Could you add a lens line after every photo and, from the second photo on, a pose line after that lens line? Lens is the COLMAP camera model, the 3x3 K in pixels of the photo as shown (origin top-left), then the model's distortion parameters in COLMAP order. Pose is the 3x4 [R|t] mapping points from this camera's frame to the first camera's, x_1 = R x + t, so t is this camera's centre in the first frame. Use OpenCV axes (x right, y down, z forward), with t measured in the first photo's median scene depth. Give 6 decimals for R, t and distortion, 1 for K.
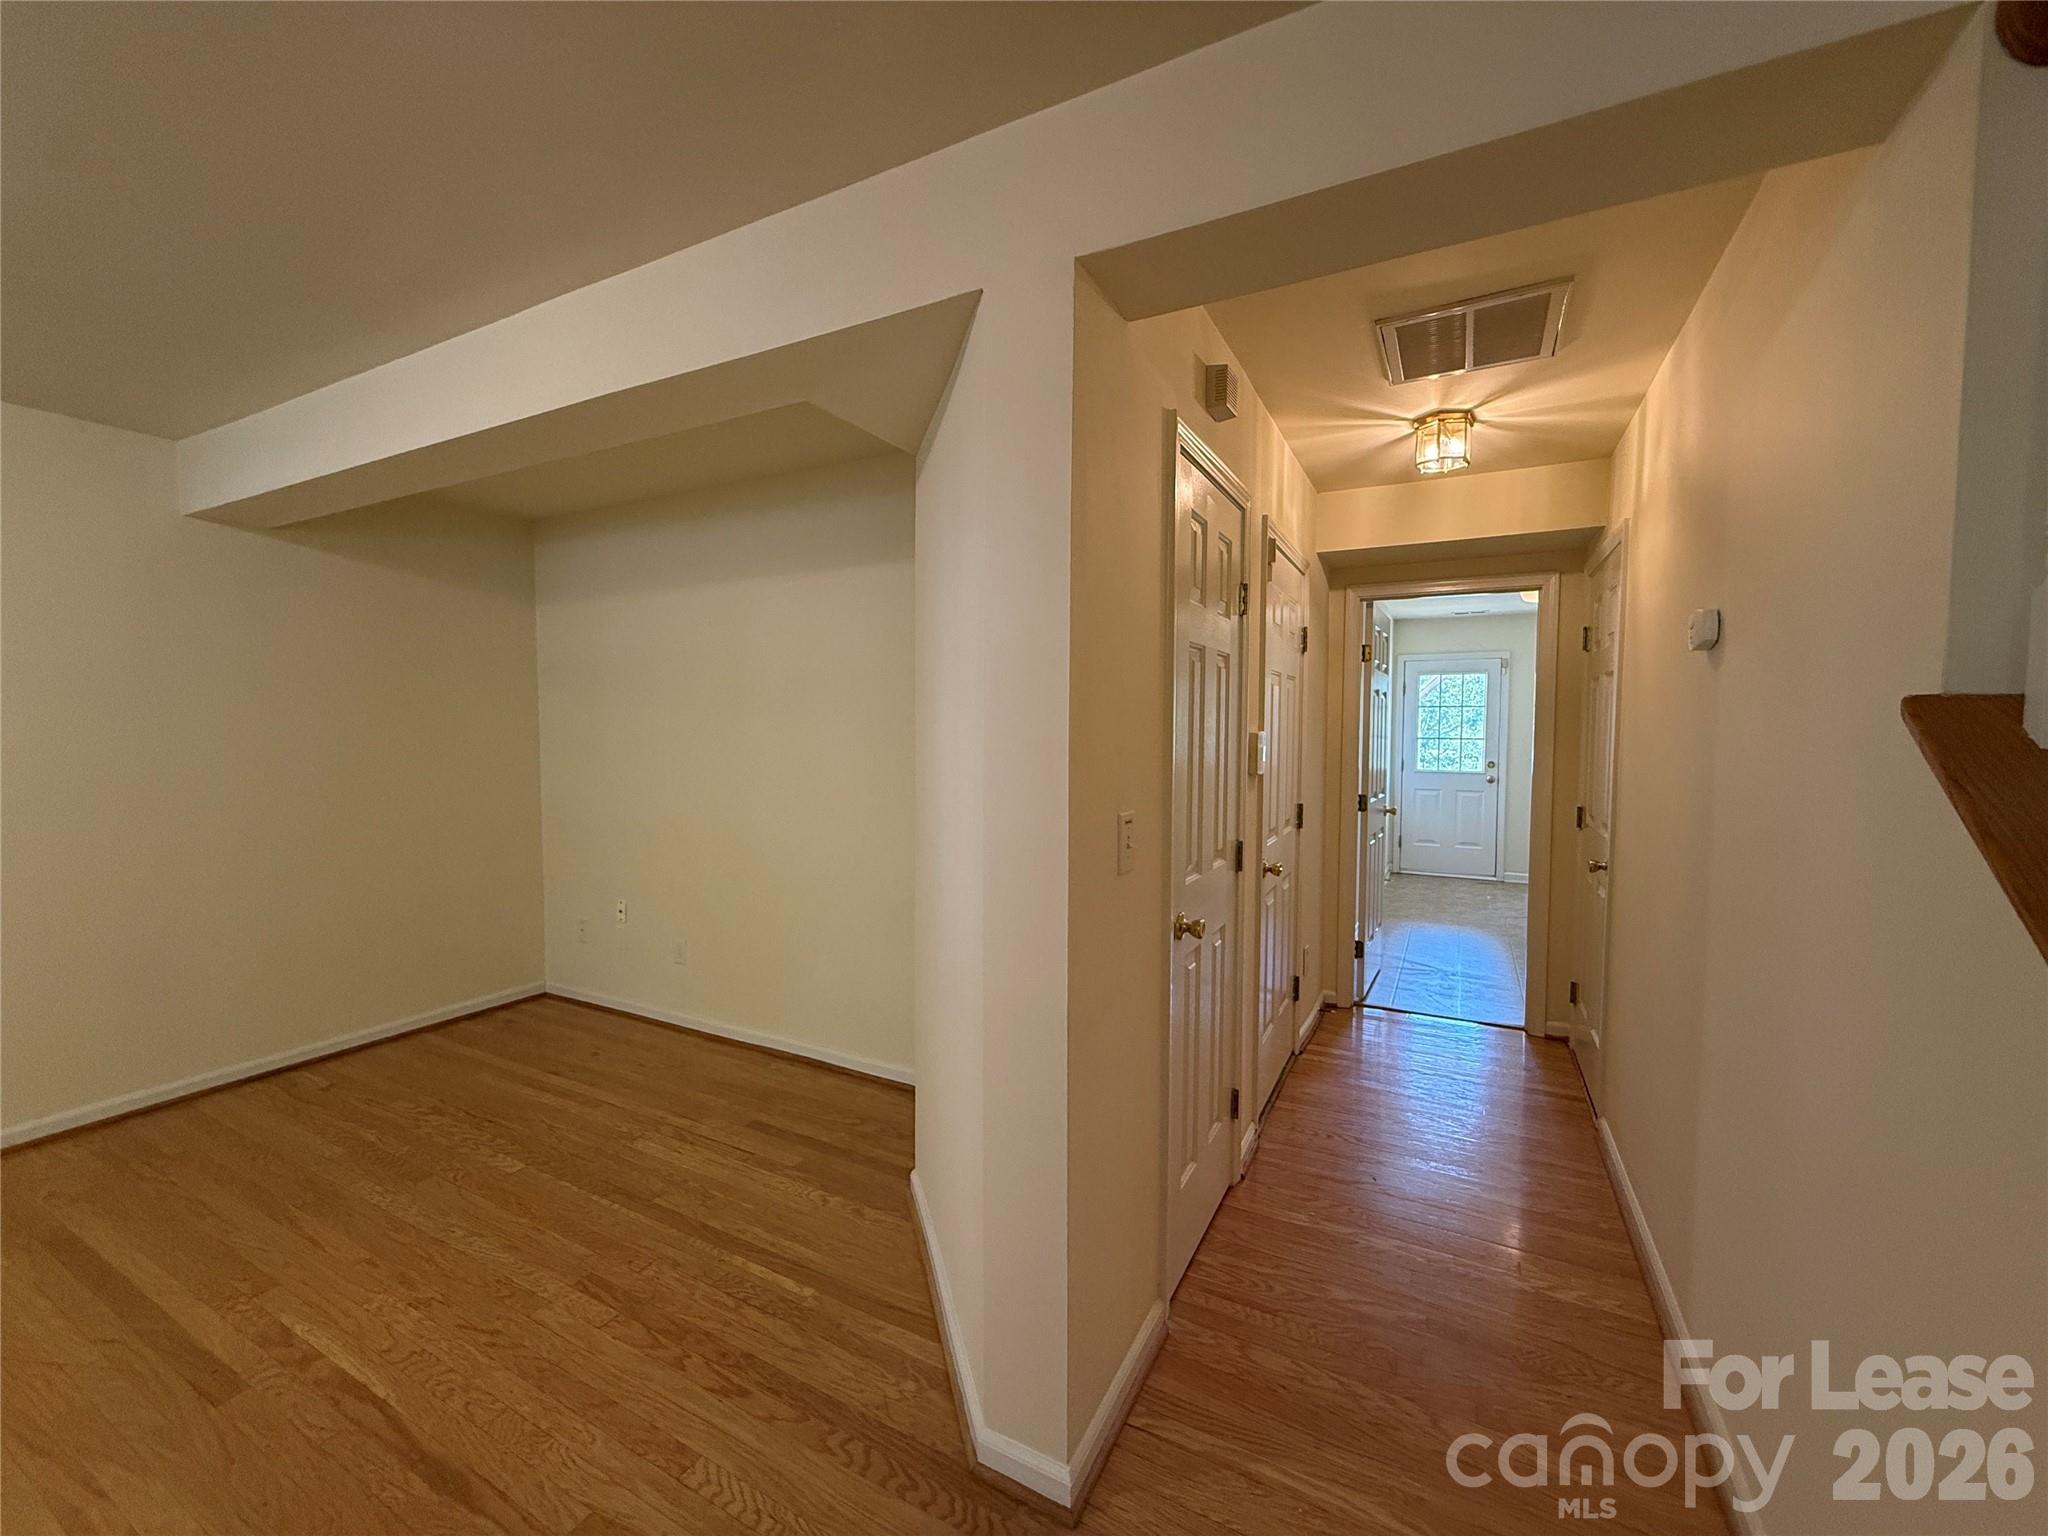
lens RADIAL K [[814.3, 0, 1025.7], [0, 814.3, 772.6], [0, 0, 1]] dist [-0.002952, 0.001237]
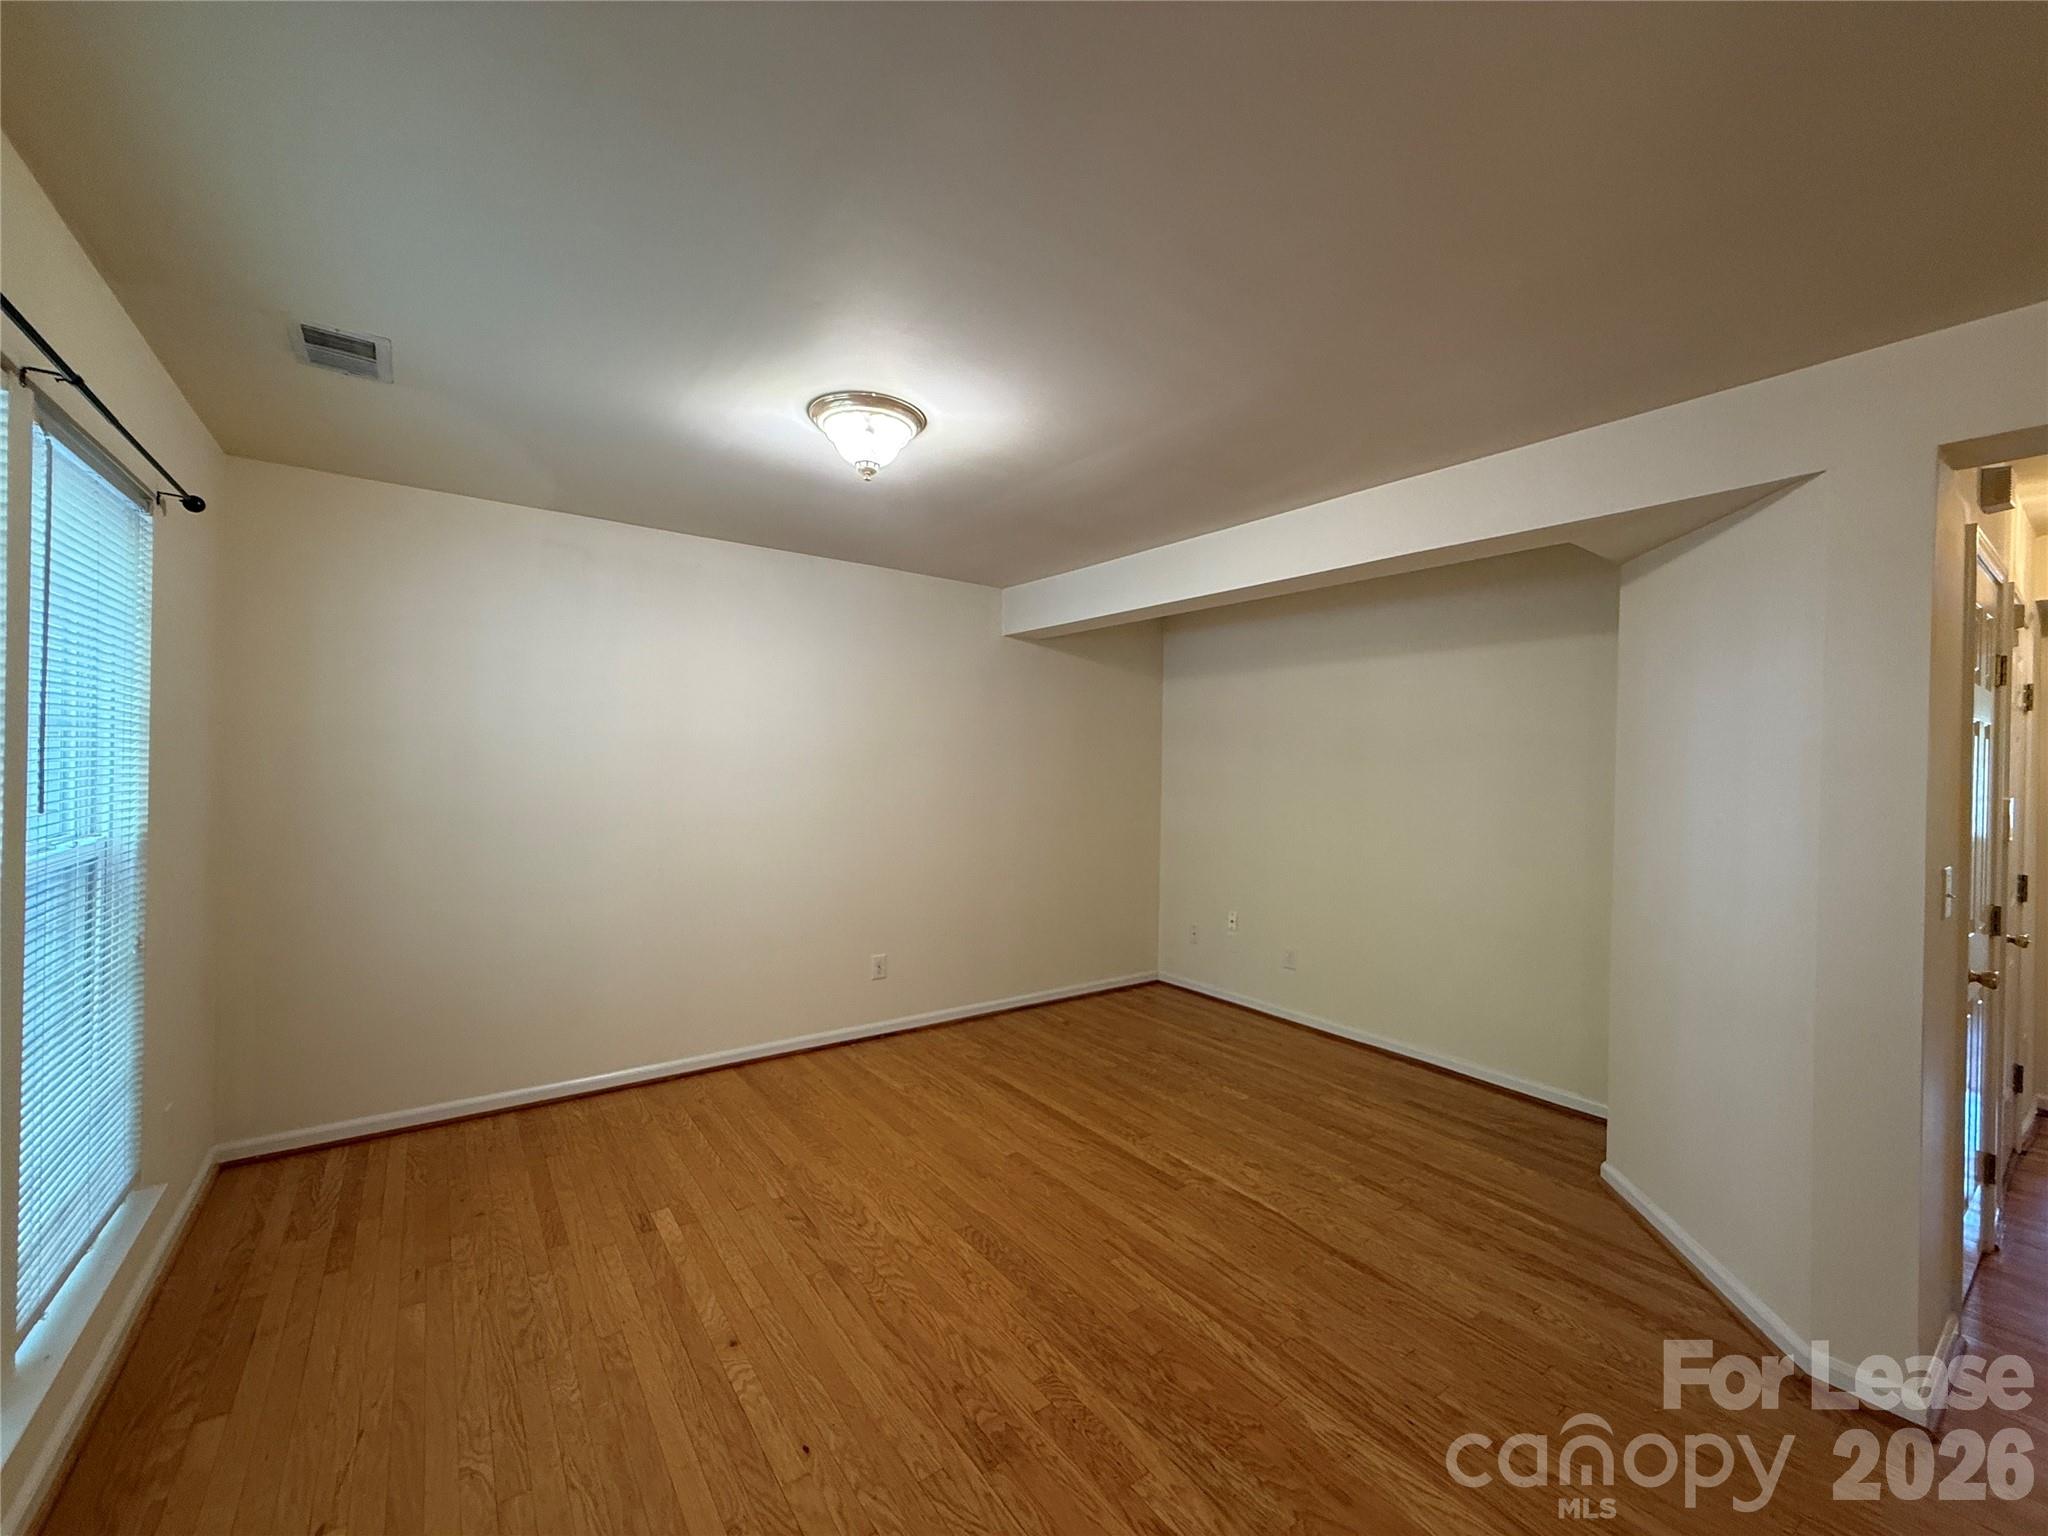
lens RADIAL K [[814.3, 0, 1016.2], [0, 814.3, 773.1], [0, 0, 1]] dist [-0.002952, 0.001237]
pose [[0.898034, 0.019131, -0.439510, -0.326180], [-0.041624, 0.998267, -0.041596, 0.009984], [0.437953, 0.055649, 0.897274, -0.376762]]
